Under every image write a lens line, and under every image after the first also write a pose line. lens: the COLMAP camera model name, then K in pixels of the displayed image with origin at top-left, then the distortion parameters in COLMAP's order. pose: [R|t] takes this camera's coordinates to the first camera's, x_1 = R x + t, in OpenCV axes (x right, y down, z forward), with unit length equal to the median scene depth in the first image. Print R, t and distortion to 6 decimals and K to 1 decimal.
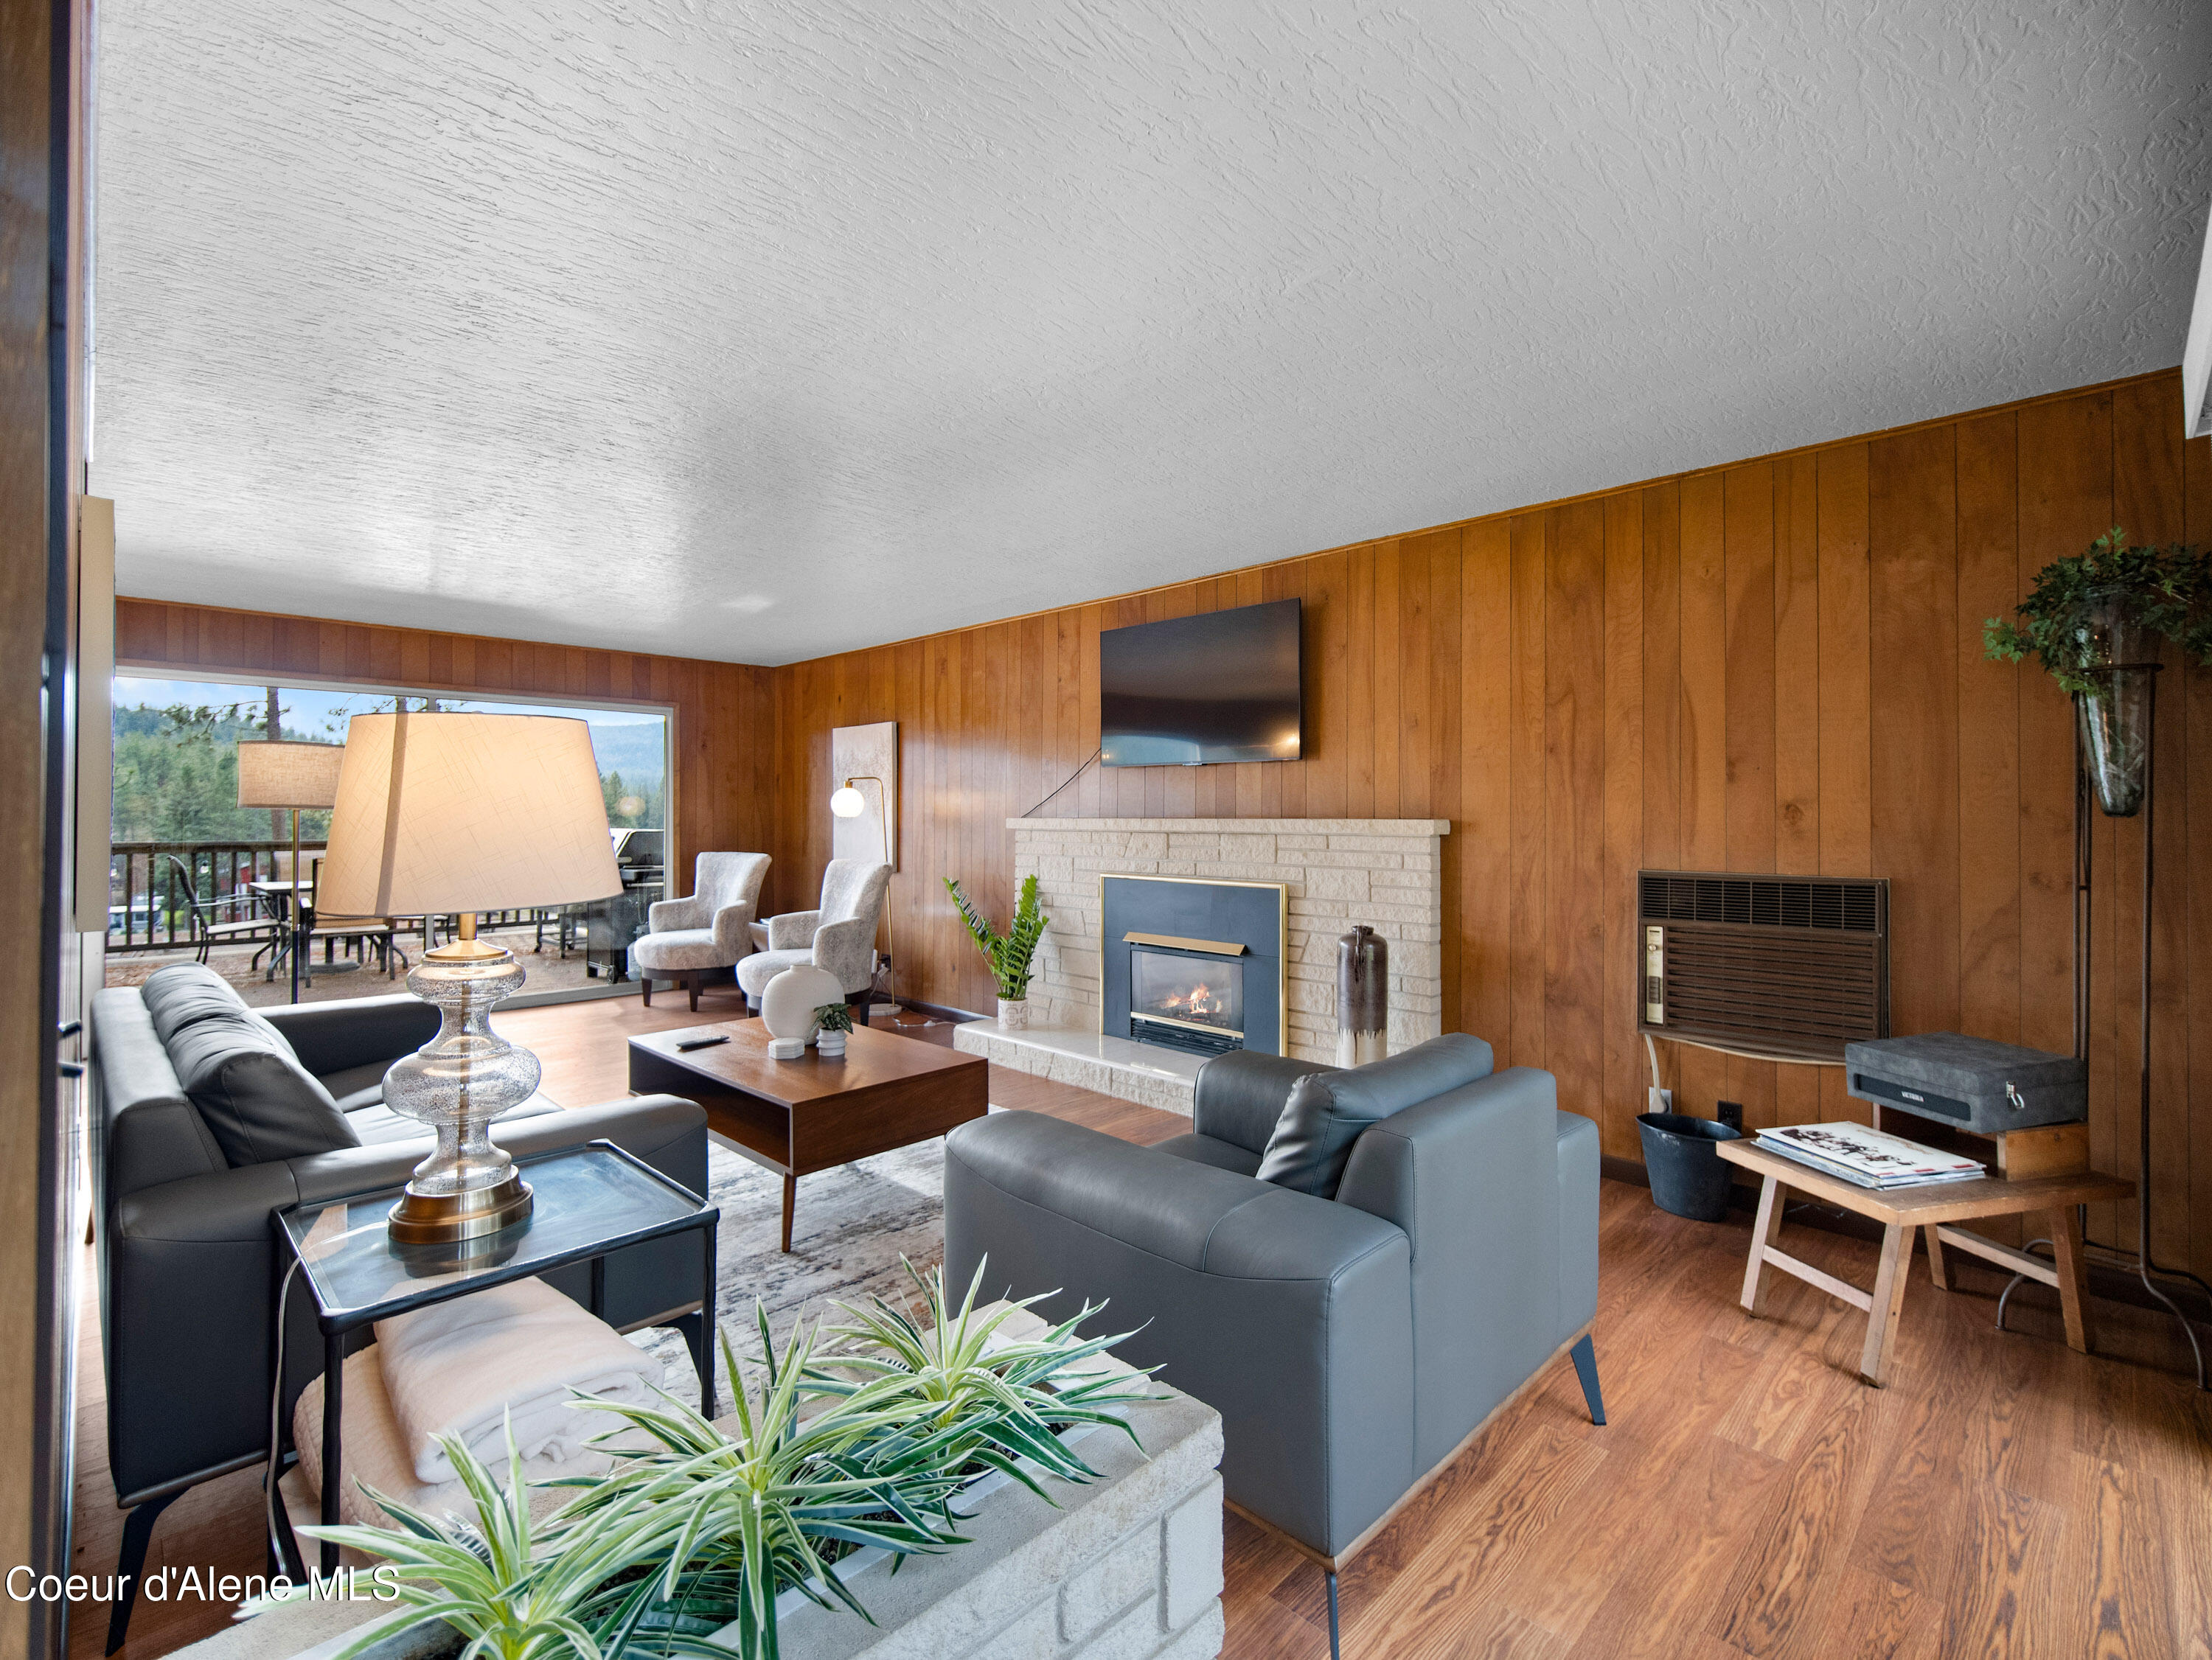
lens RADIAL K [[1032.5, 0, 1106.0], [0, 1032.5, 830.0], [0, 0, 1]] dist [-0.000446, -0.000149]
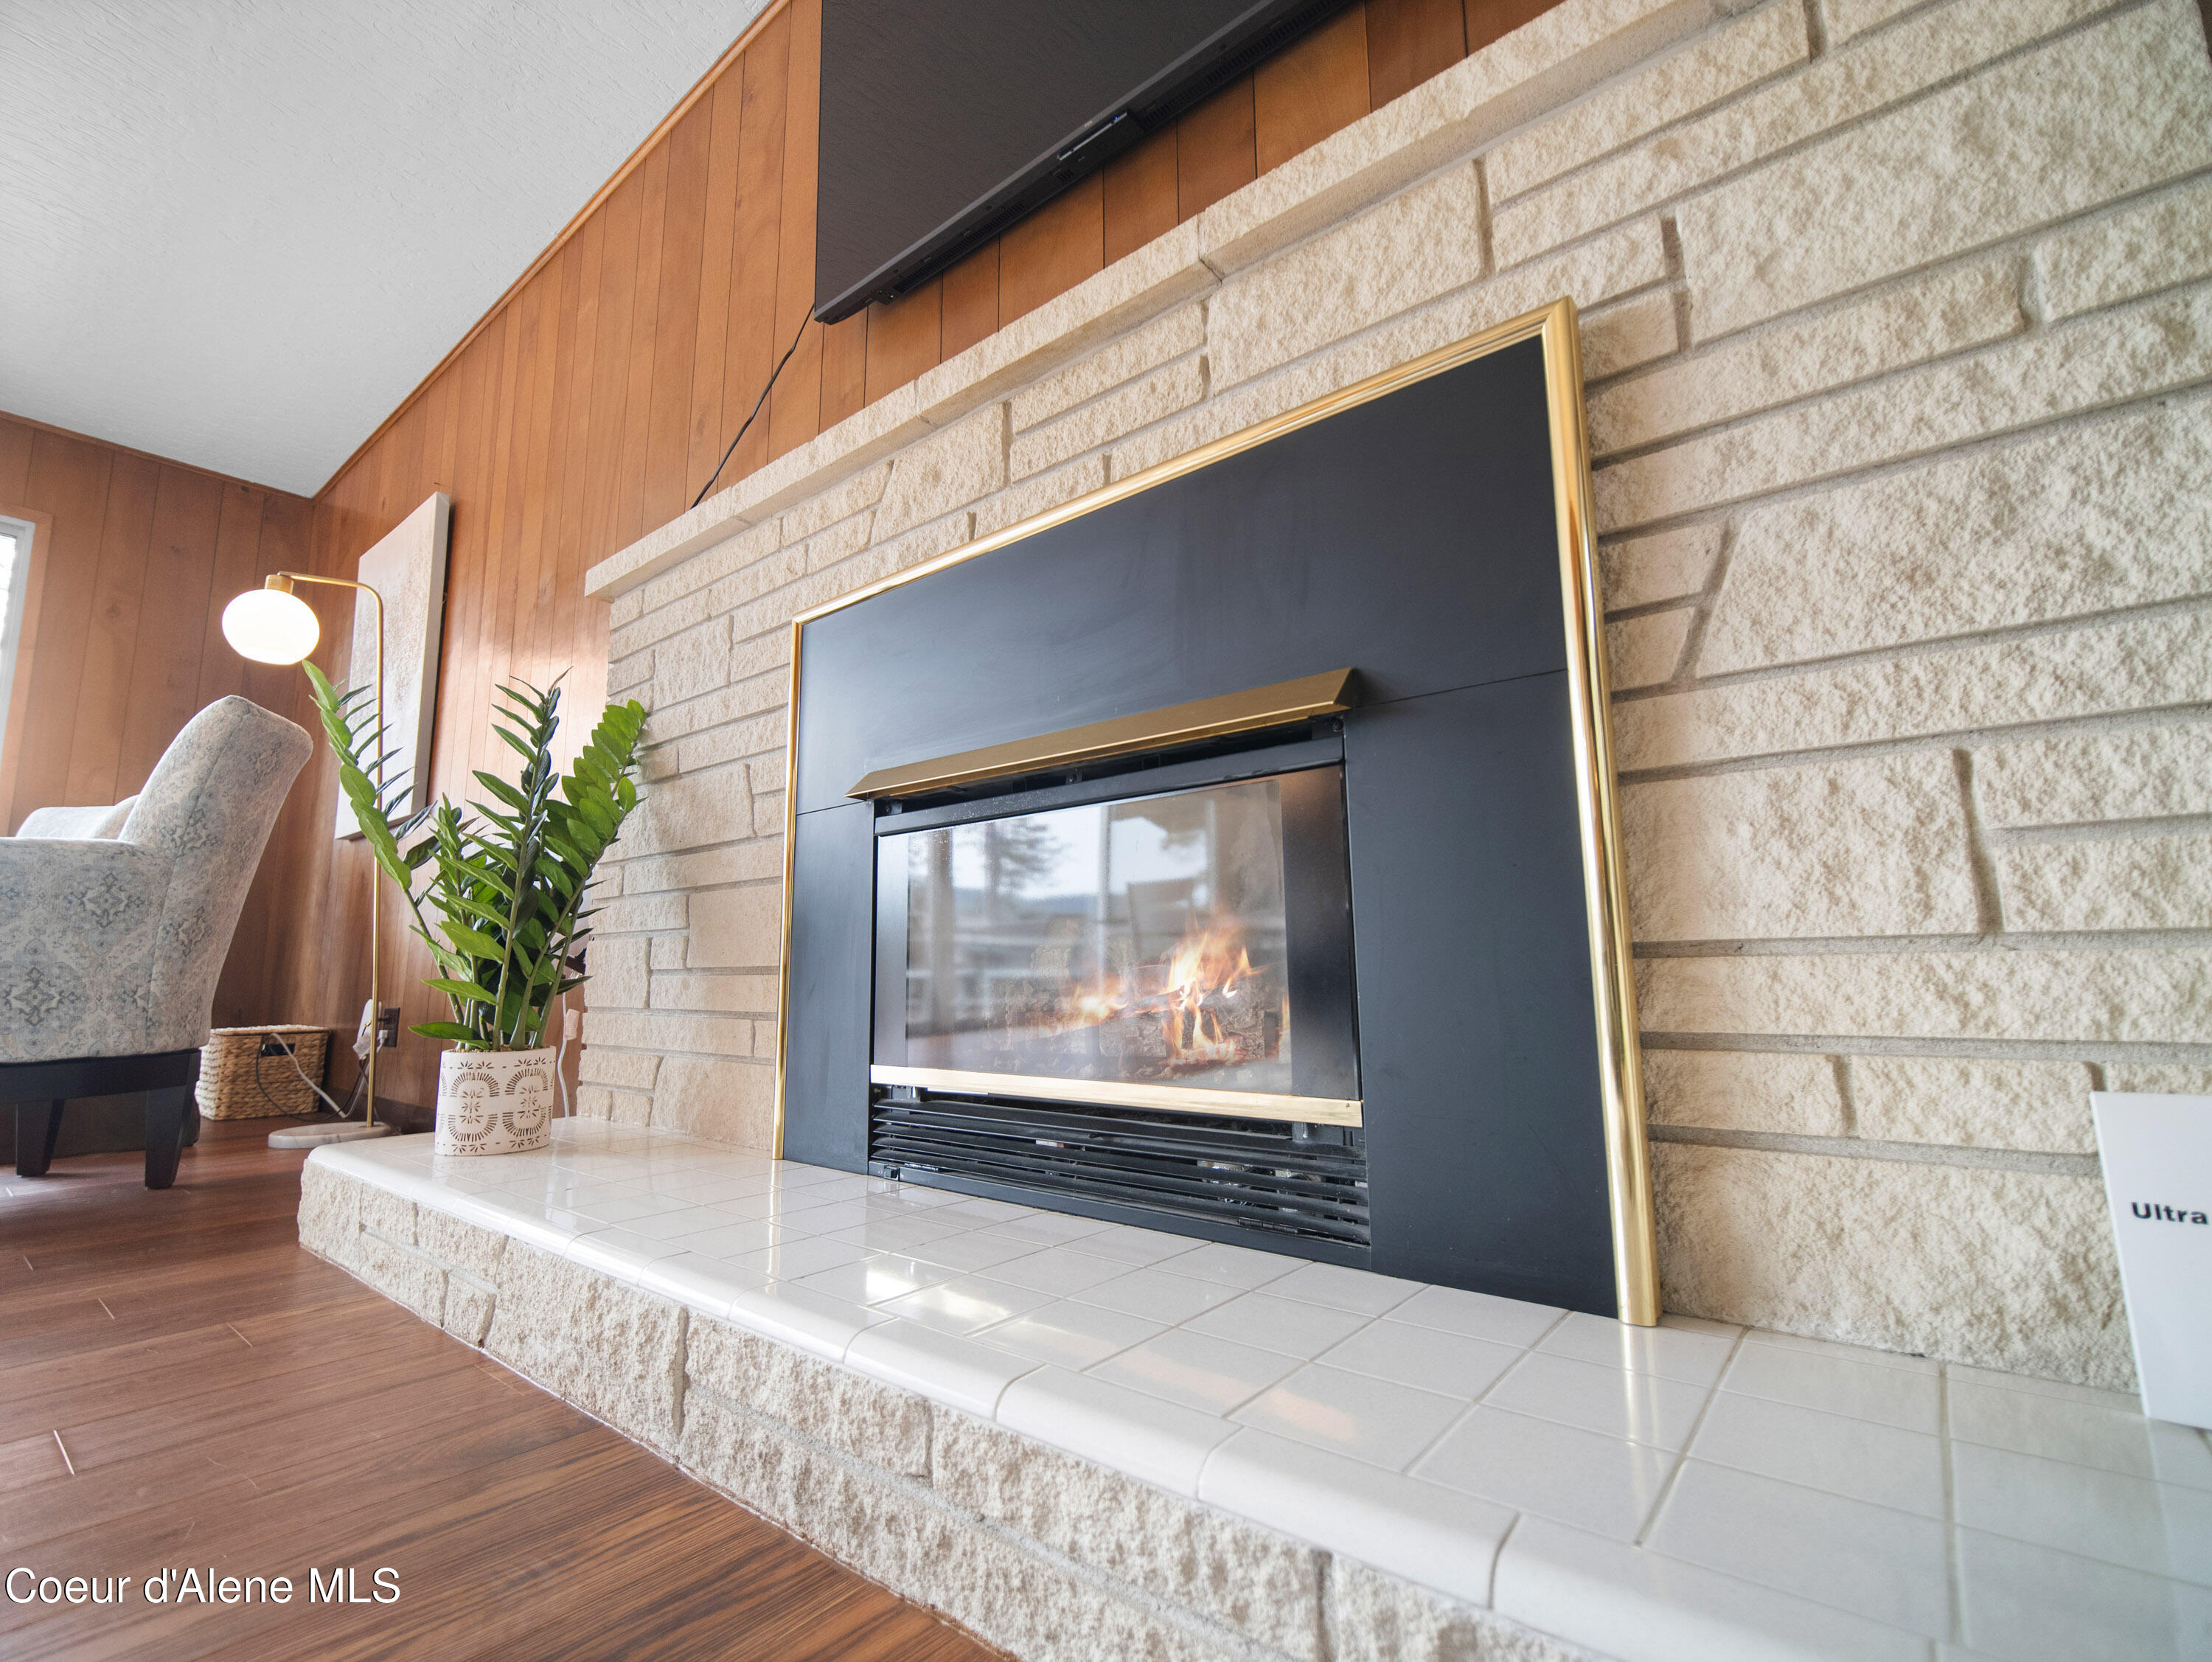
lens RADIAL K [[1032.7, 0, 1106.0], [0, 1032.7, 831.0], [0, 0, 1]] dist [-0.000446, -0.000149]
pose [[0.994088, 0.003015, 0.108535, 0.061003], [0.013131, 0.988939, -0.147740, 0.172987], [-0.107780, 0.148291, 0.983053, 0.794160]]
